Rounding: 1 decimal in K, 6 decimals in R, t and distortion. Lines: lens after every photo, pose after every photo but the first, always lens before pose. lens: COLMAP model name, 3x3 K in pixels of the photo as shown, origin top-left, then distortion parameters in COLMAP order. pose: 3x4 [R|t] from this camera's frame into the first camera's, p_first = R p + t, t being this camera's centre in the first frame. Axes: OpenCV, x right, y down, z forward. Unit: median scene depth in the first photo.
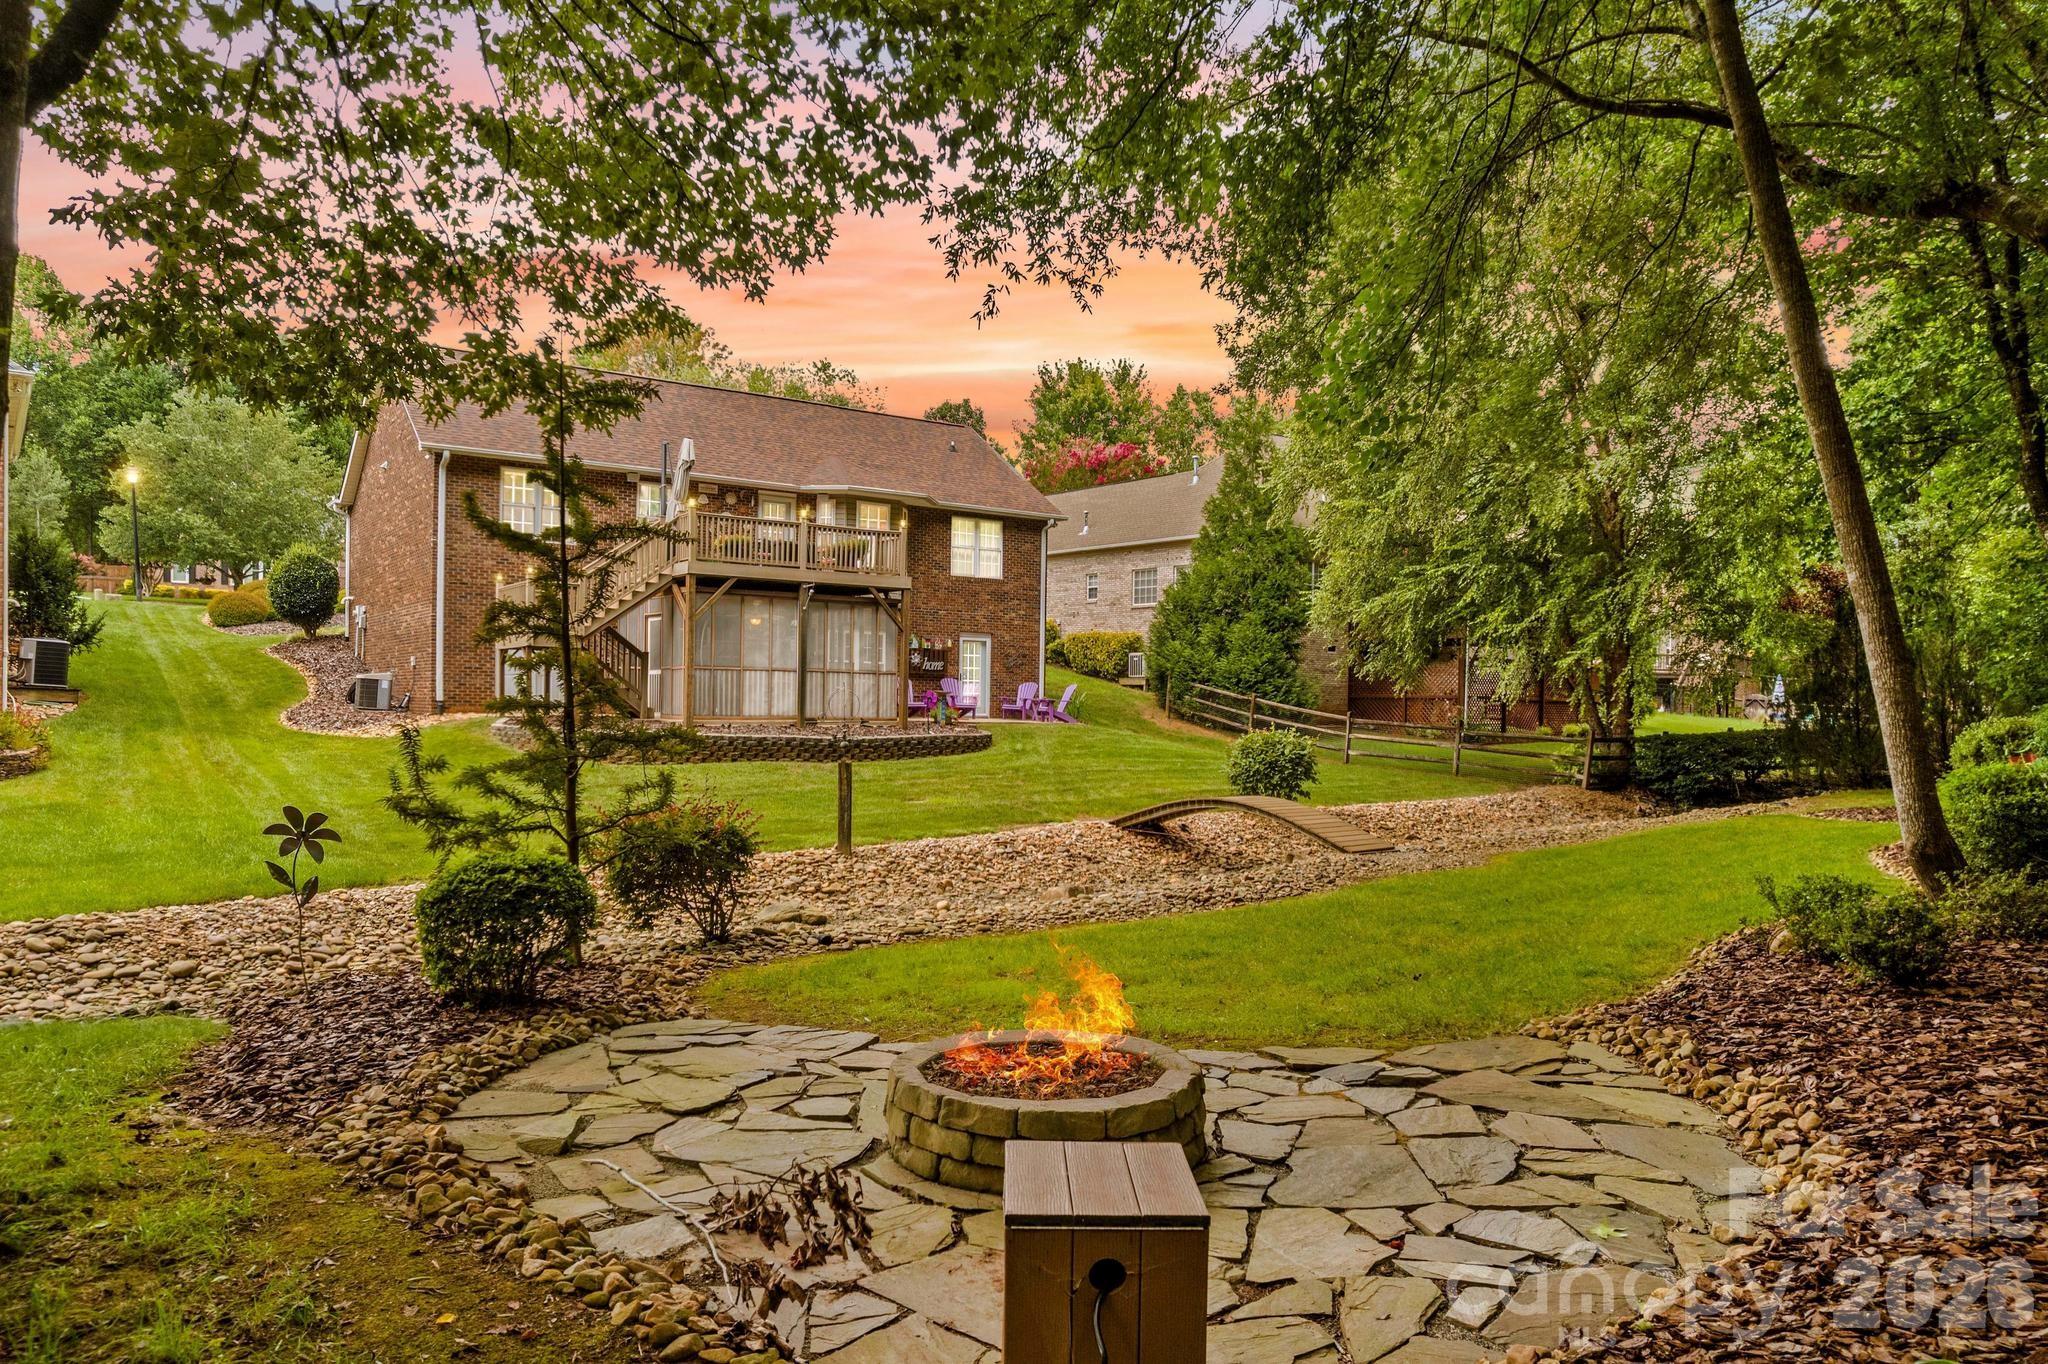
lens RADIAL K [[1308.9, 0, 1044.1], [0, 1308.9, 721.5], [0, 0, 1]] dist [-0.063697, 0.057133]
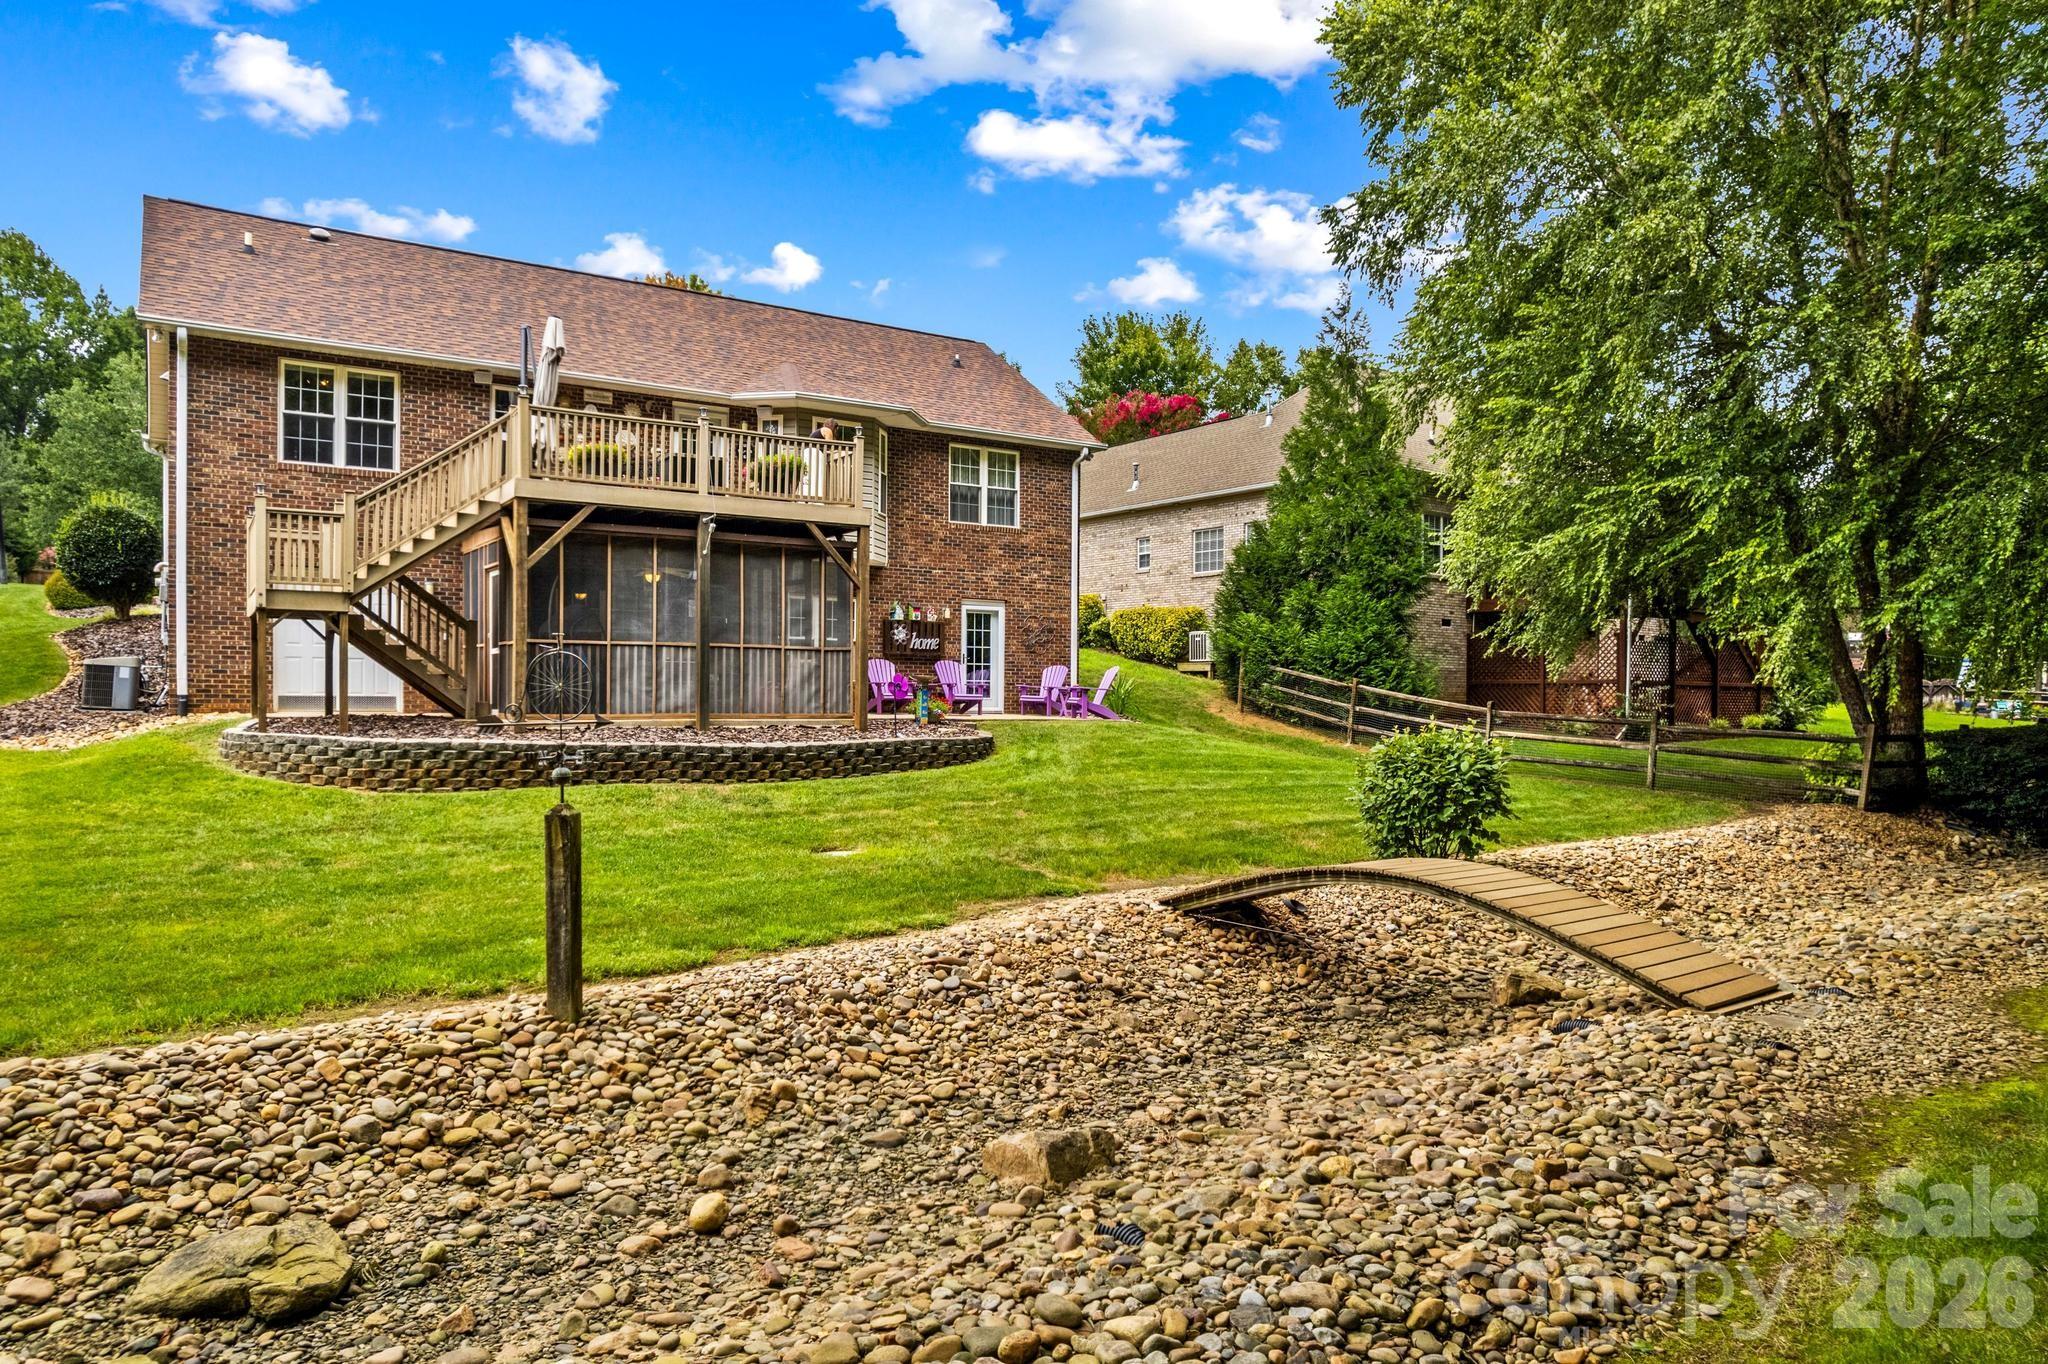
lens RADIAL K [[1308.9, 0, 1044.1], [0, 1308.9, 721.5], [0, 0, 1]] dist [-0.063697, 0.057133]
pose [[0.998947, -0.008605, -0.045066, 0.015574], [0.008743, 0.999958, 0.002852, -0.000111], [0.045040, -0.003243, 0.998980, 0.263499]]
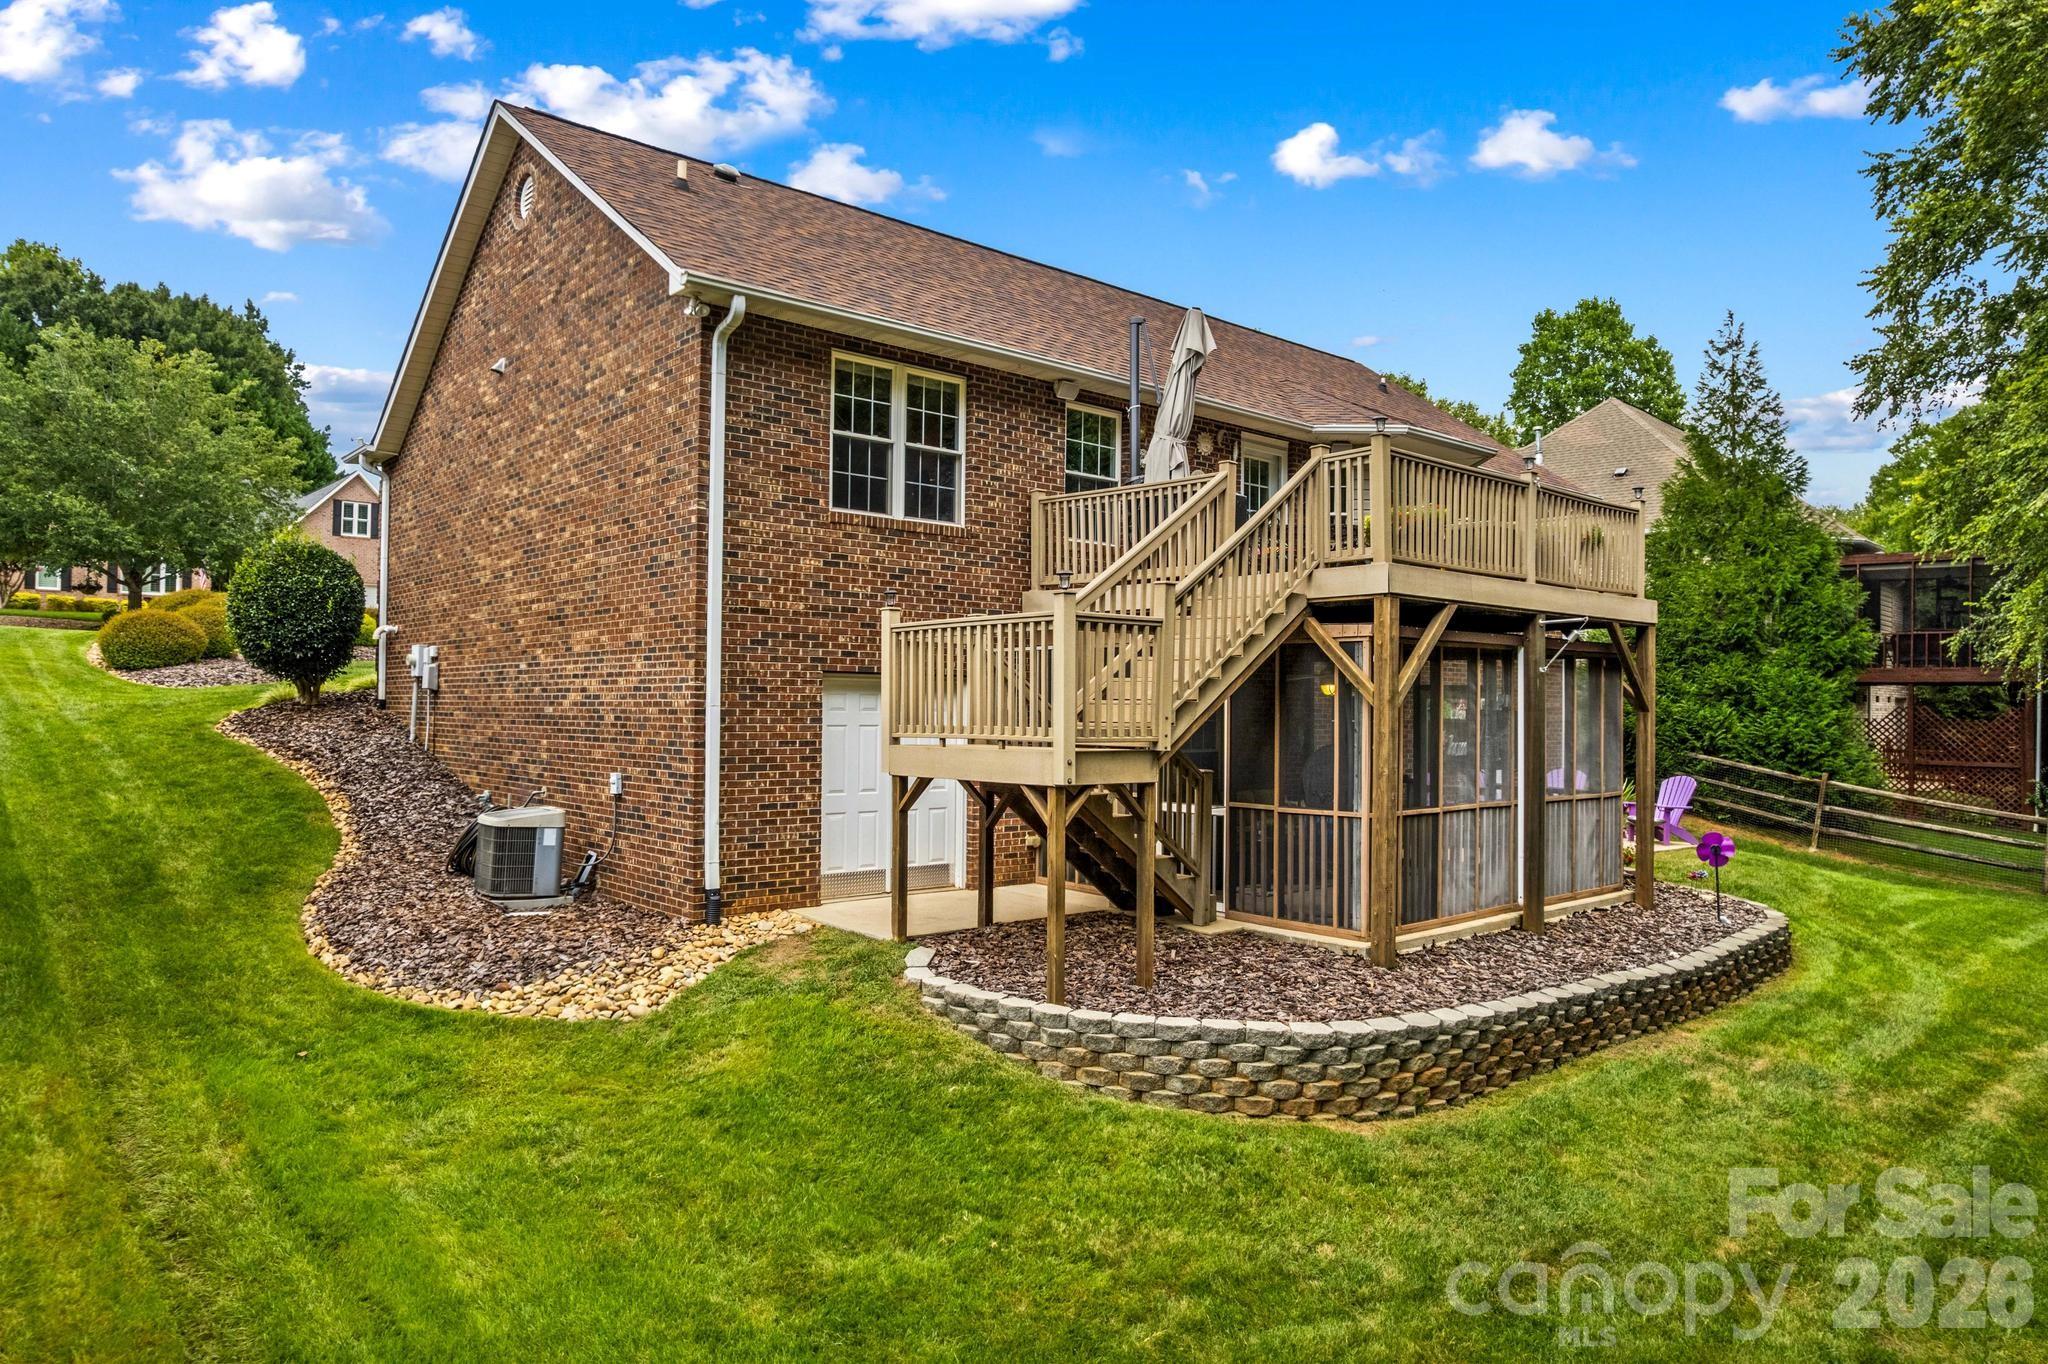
lens RADIAL K [[1321.2, 0, 1129.2], [0, 1321.2, 696.7], [0, 0, 1]] dist [-0.052272, 0.050802]
pose [[0.994925, -0.004358, 0.100520, -0.291319], [0.007021, 0.999633, -0.026156, -0.051648], [-0.100369, 0.026729, 0.994591, 0.434976]]
